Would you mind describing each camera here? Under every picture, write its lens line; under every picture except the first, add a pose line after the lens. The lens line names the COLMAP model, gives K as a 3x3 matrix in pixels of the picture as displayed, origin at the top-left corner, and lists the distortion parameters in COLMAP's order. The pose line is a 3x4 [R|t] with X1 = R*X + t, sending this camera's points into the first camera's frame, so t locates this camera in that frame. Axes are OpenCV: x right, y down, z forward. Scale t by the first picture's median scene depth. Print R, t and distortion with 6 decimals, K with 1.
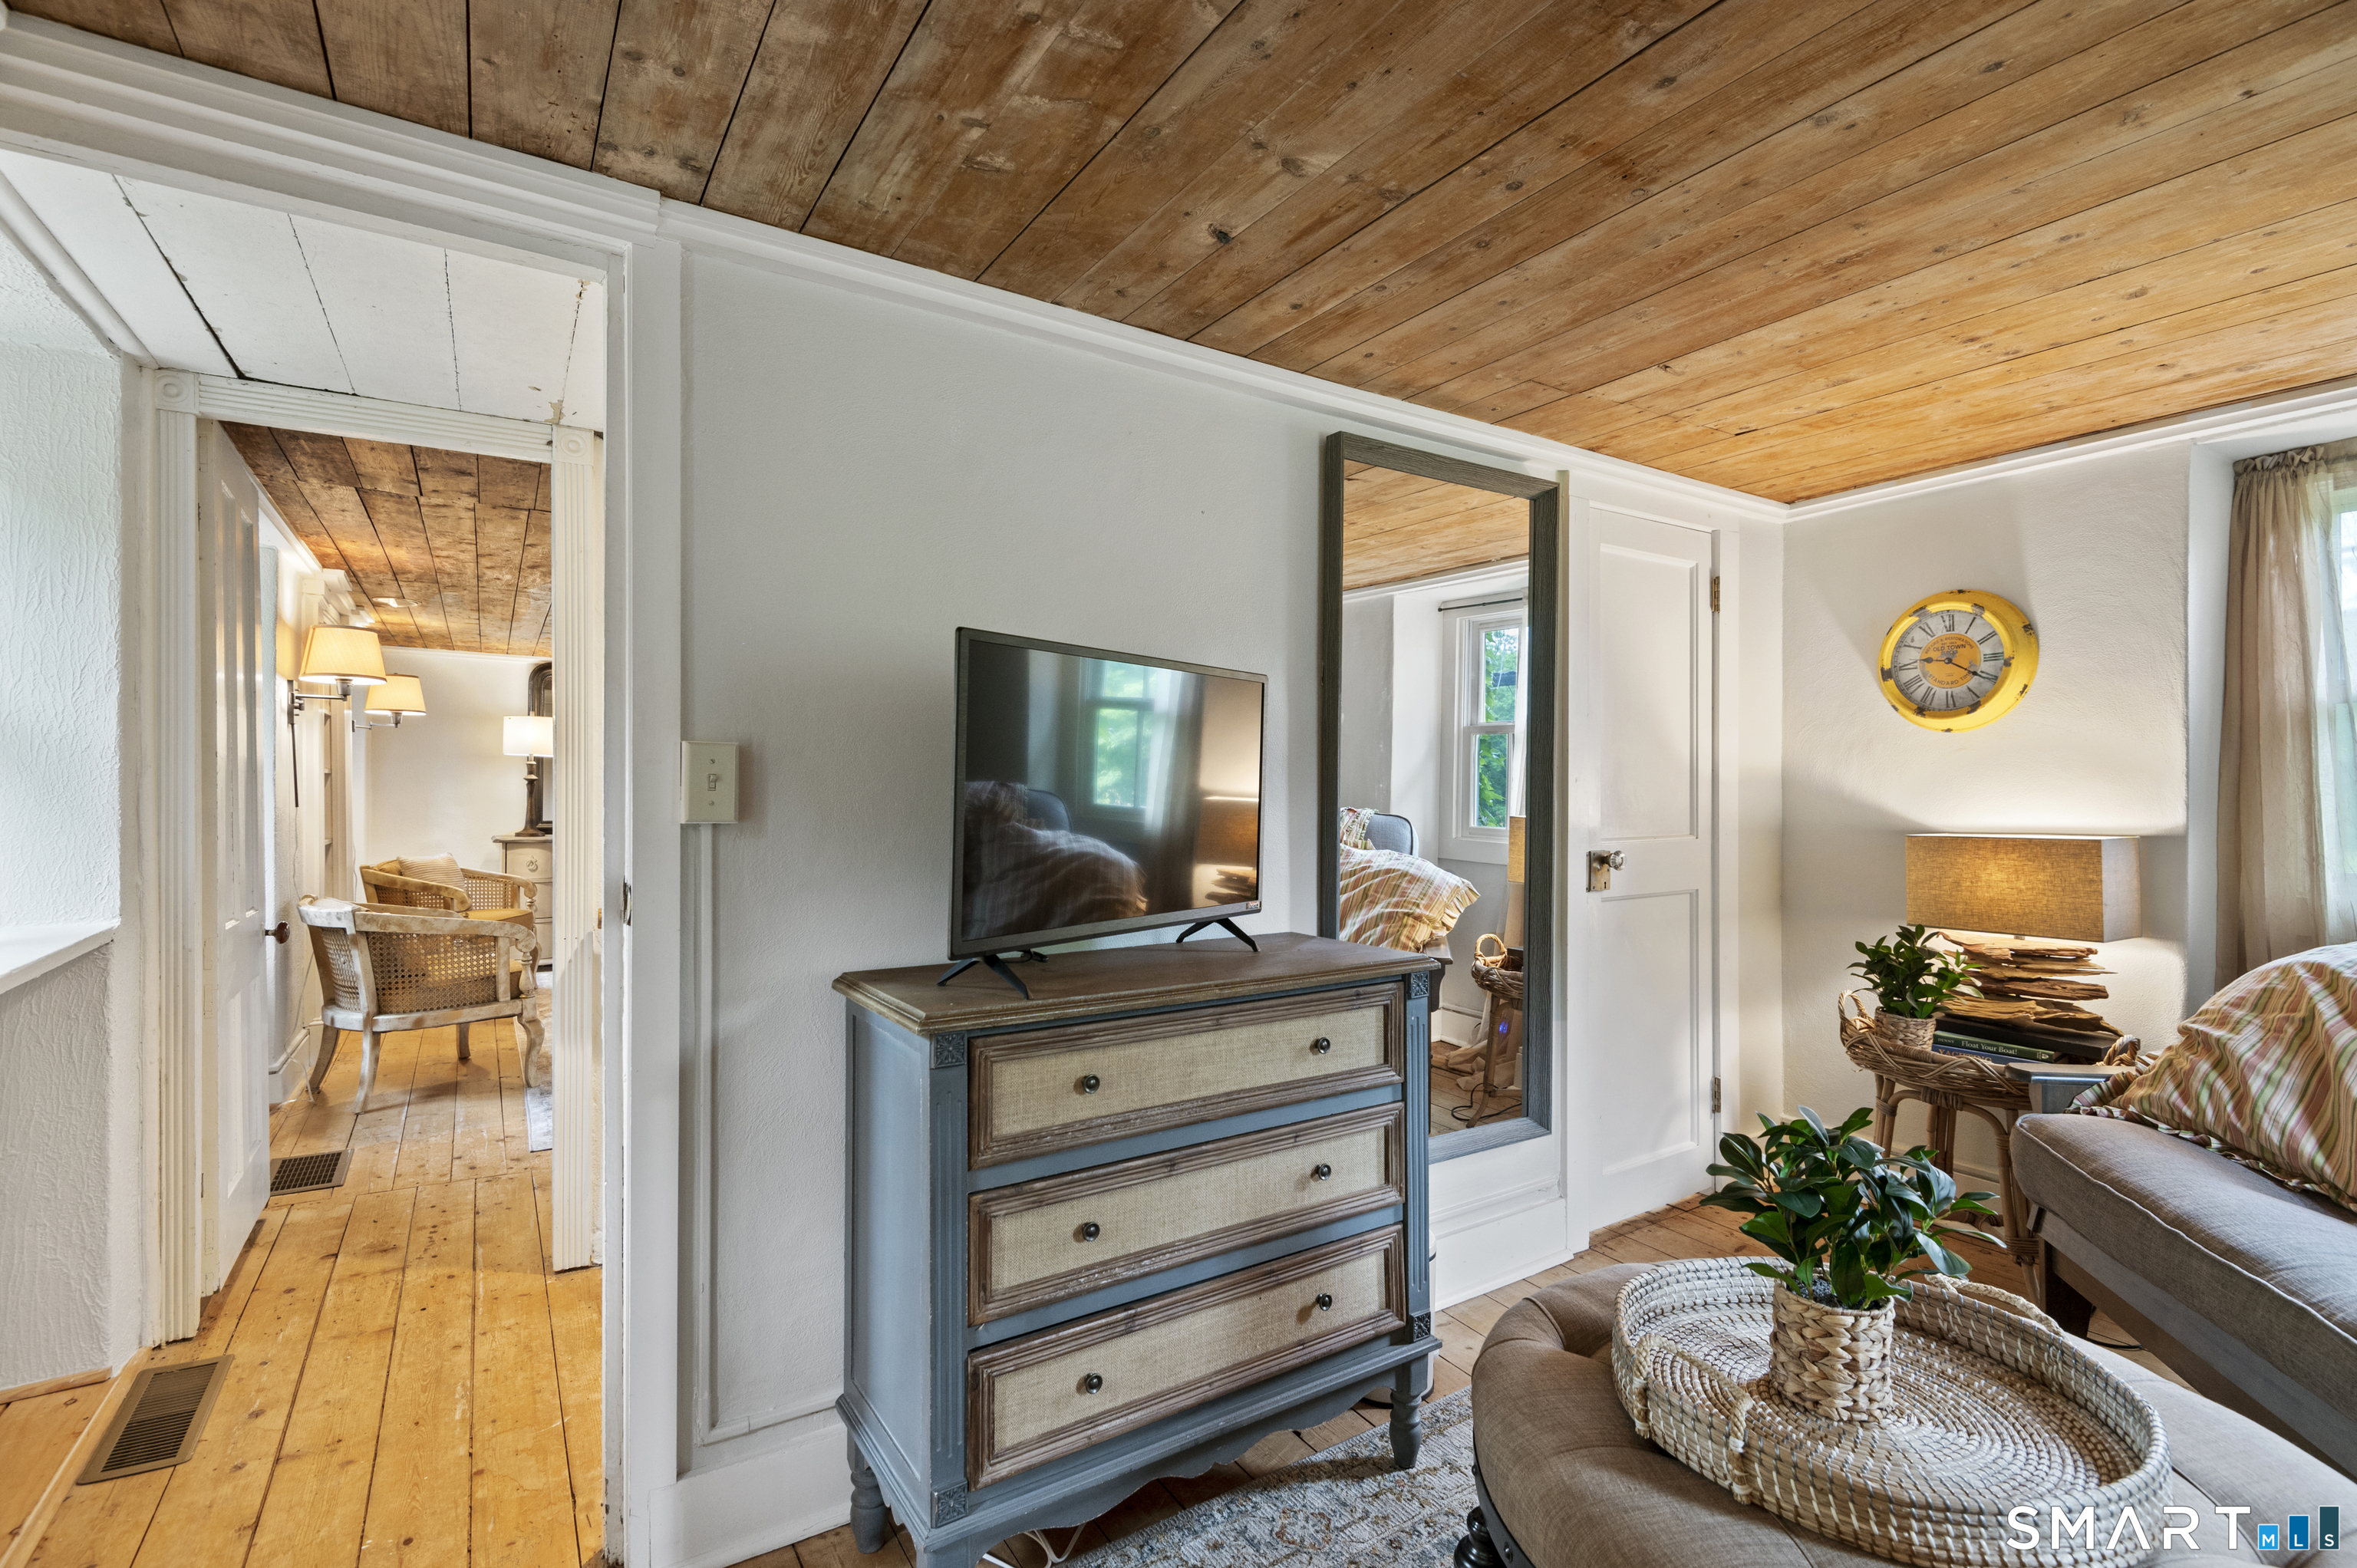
lens RADIAL K [[1087.3, 0, 1185.4], [0, 1087.3, 783.5], [0, 0, 1]] dist [0.016764, -0.012745]
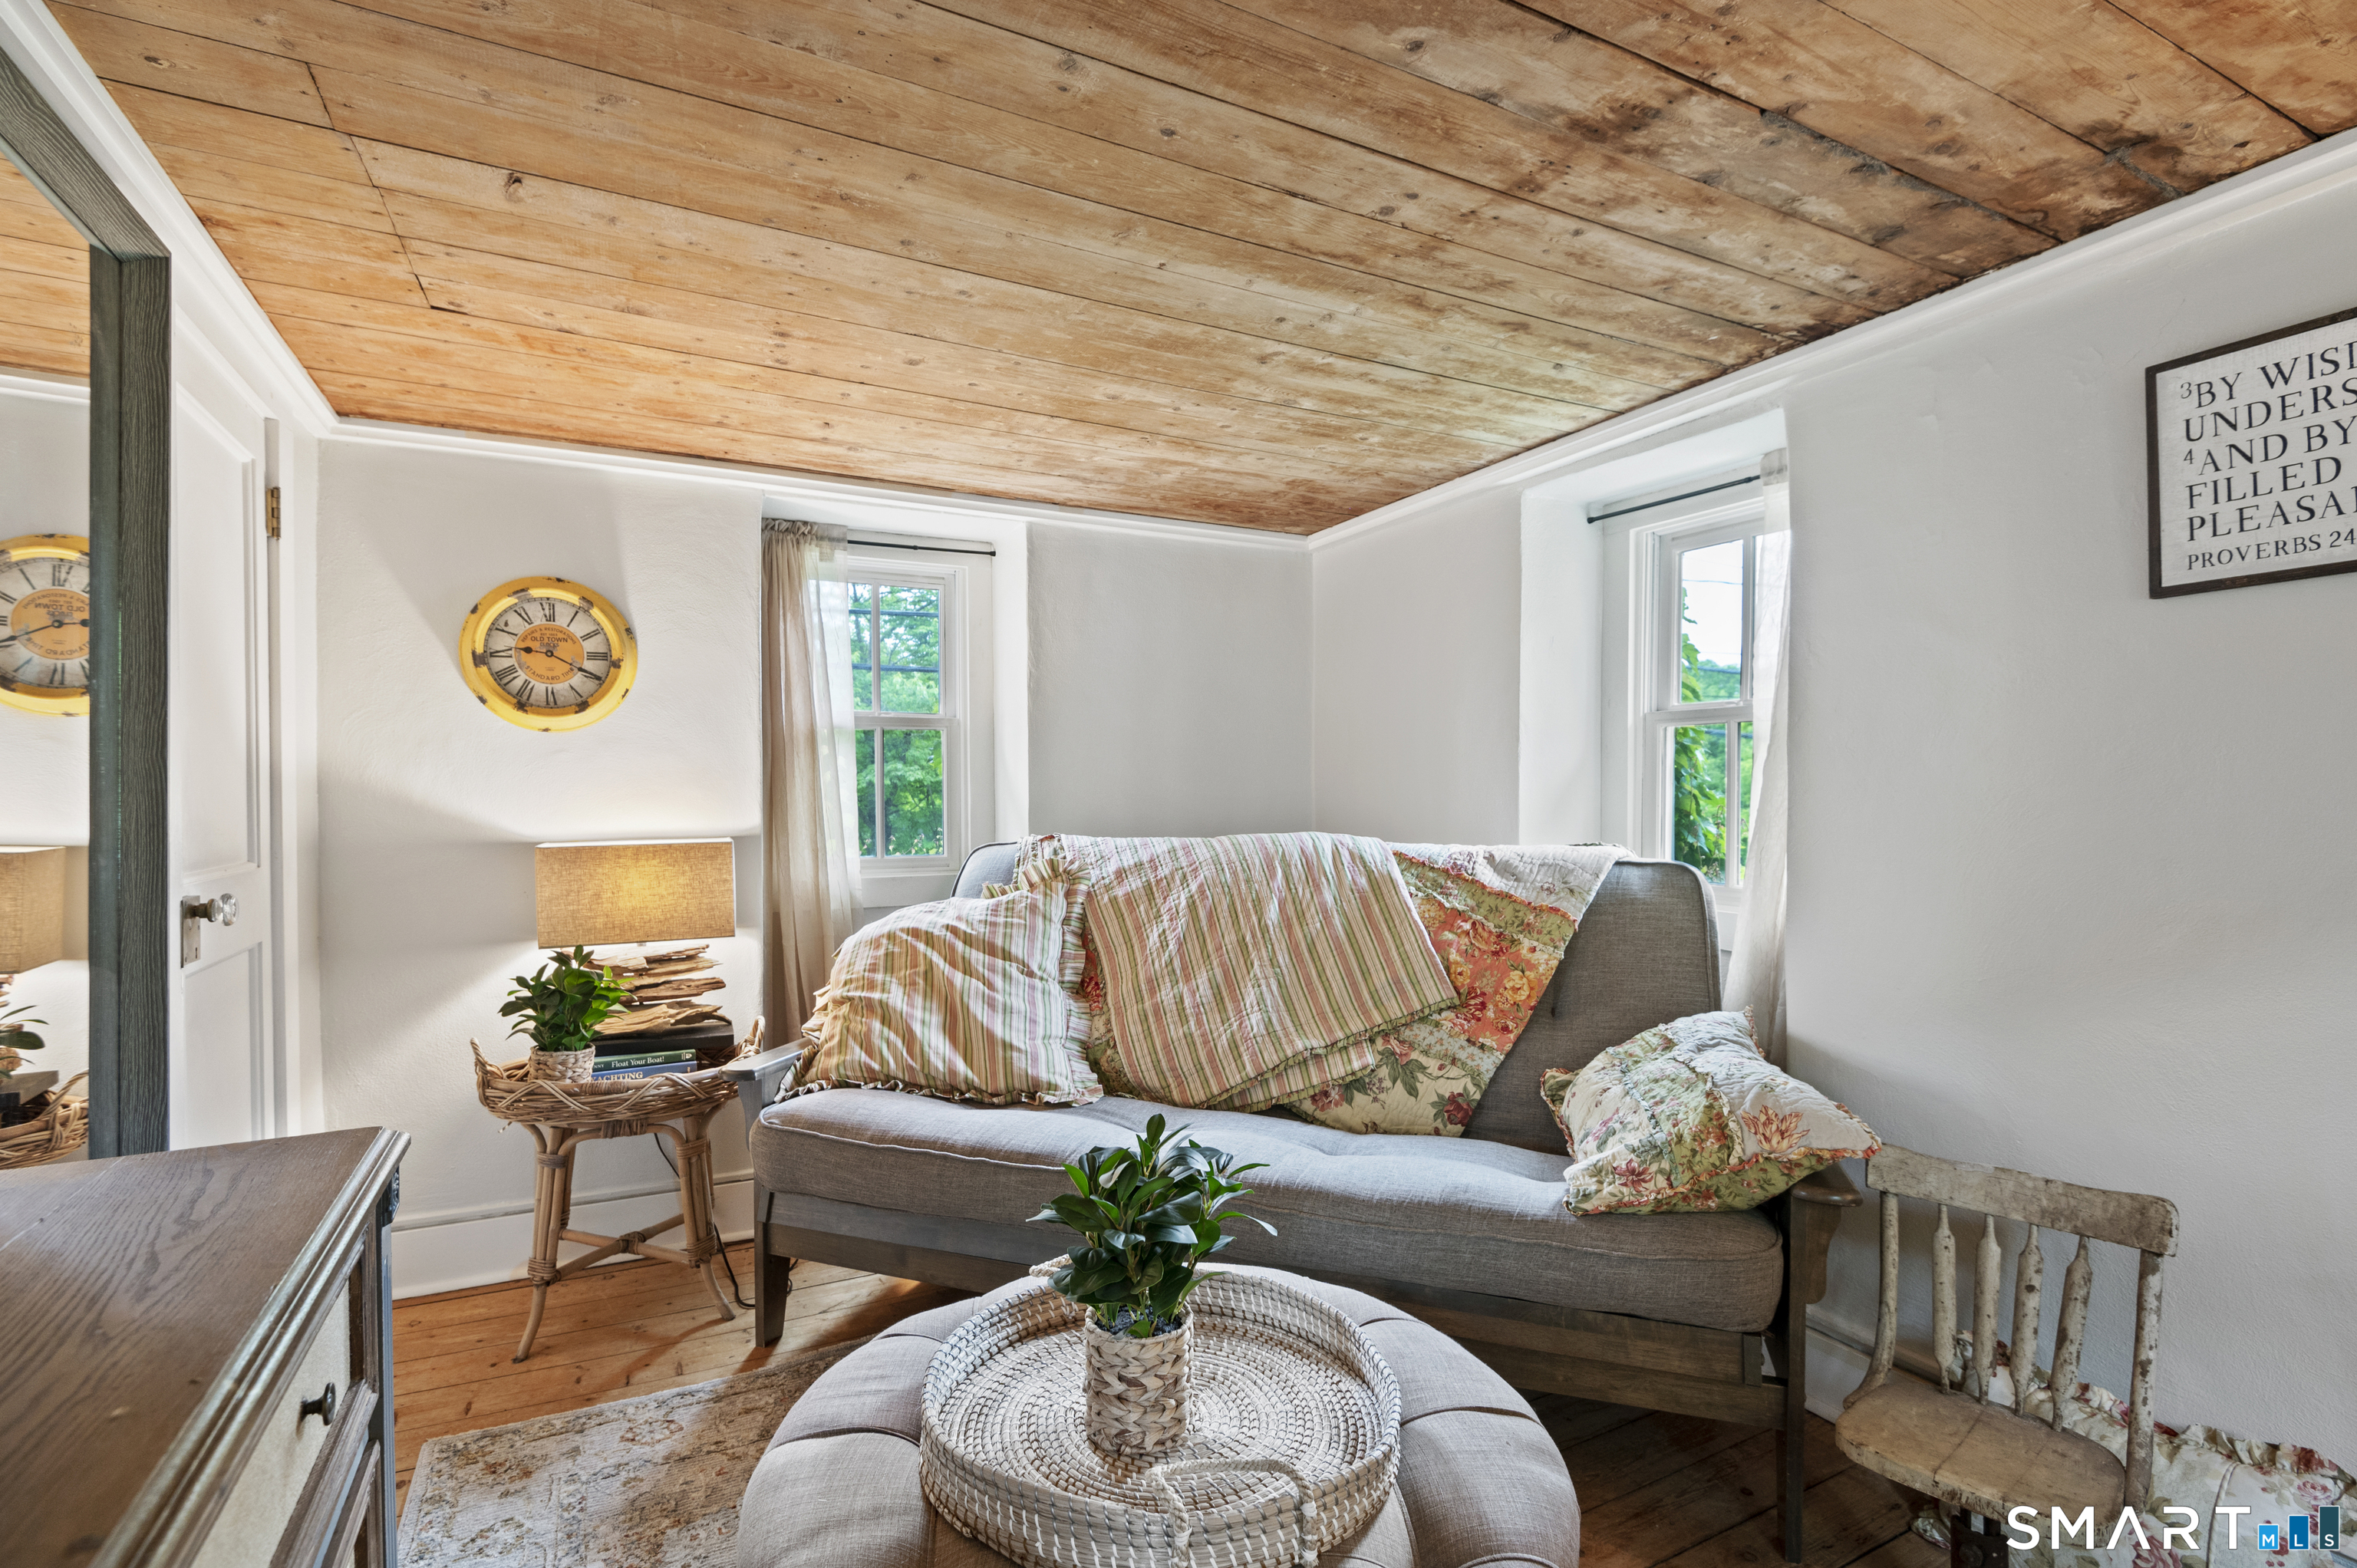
lens RADIAL K [[1087.3, 0, 1175.6], [0, 1087.3, 807.7], [0, 0, 1]] dist [0.016764, -0.012745]
pose [[0.100041, -0.013123, 0.994897, -0.175442], [-0.004400, 0.999897, 0.013631, 0.001826], [-0.994974, -0.005741, 0.099973, 0.434518]]
